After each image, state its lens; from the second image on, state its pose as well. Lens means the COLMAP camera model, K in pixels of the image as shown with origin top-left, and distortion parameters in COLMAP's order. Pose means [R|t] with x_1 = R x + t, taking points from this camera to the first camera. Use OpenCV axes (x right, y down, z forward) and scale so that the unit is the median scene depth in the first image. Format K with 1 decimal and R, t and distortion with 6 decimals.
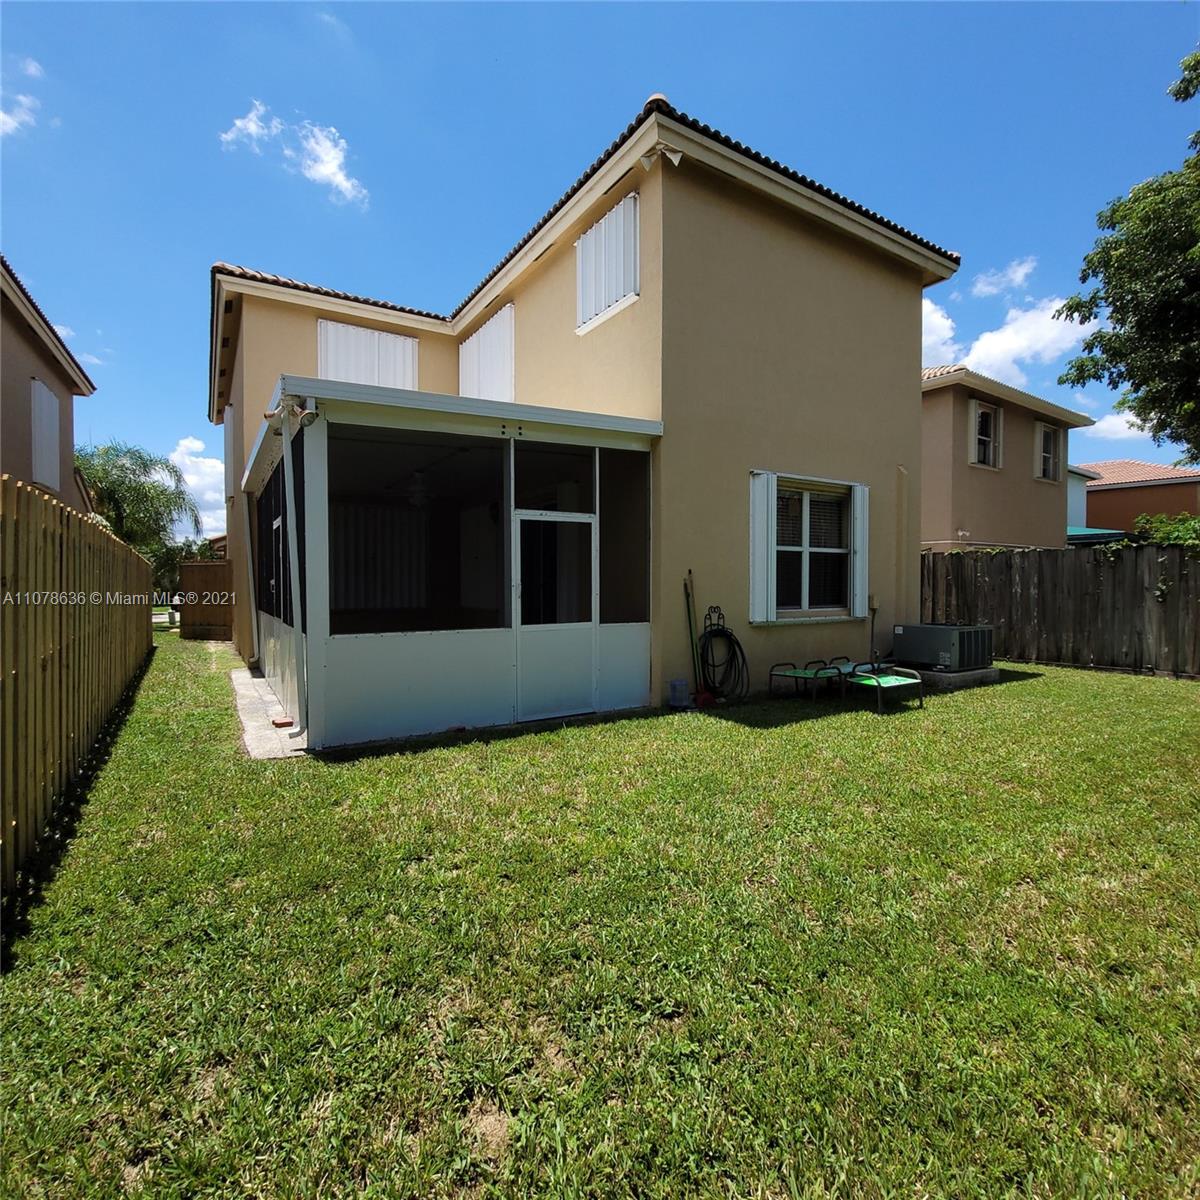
lens RADIAL K [[635.0, 0, 601.5], [0, 635.0, 595.1], [0, 0, 1]] dist [-0.002591, -0.006705]
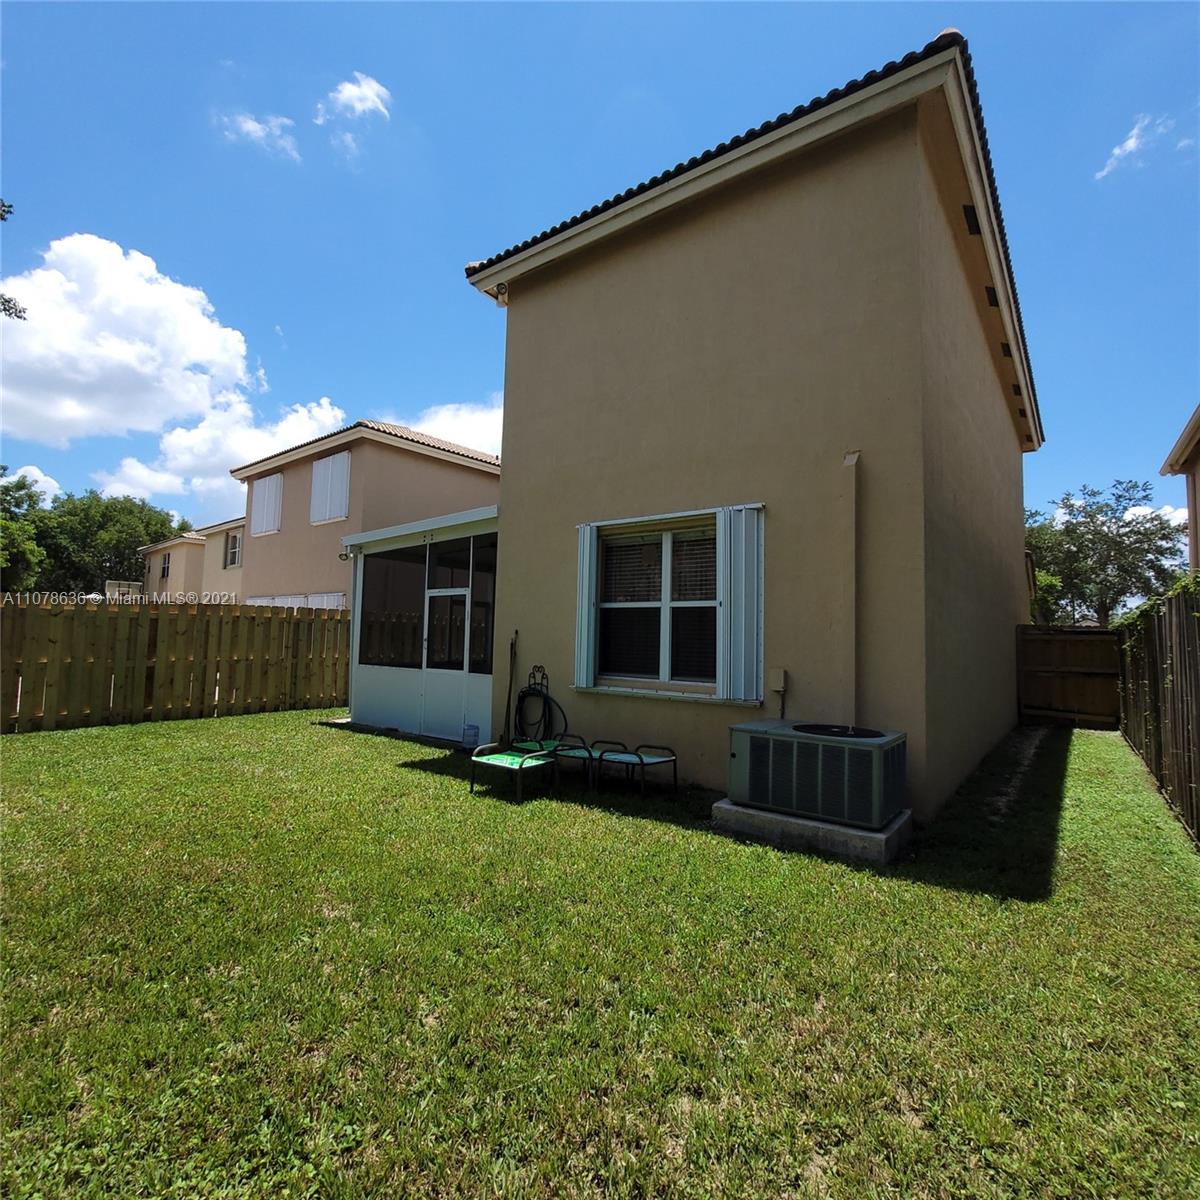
lens RADIAL K [[635.0, 0, 601.5], [0, 635.0, 595.1], [0, 0, 1]] dist [-0.002591, -0.006705]
pose [[0.334218, -0.045402, -0.941402, 1.185854], [-0.028706, 0.997885, -0.058317, -0.039752], [0.942058, 0.046514, 0.332208, 0.748467]]
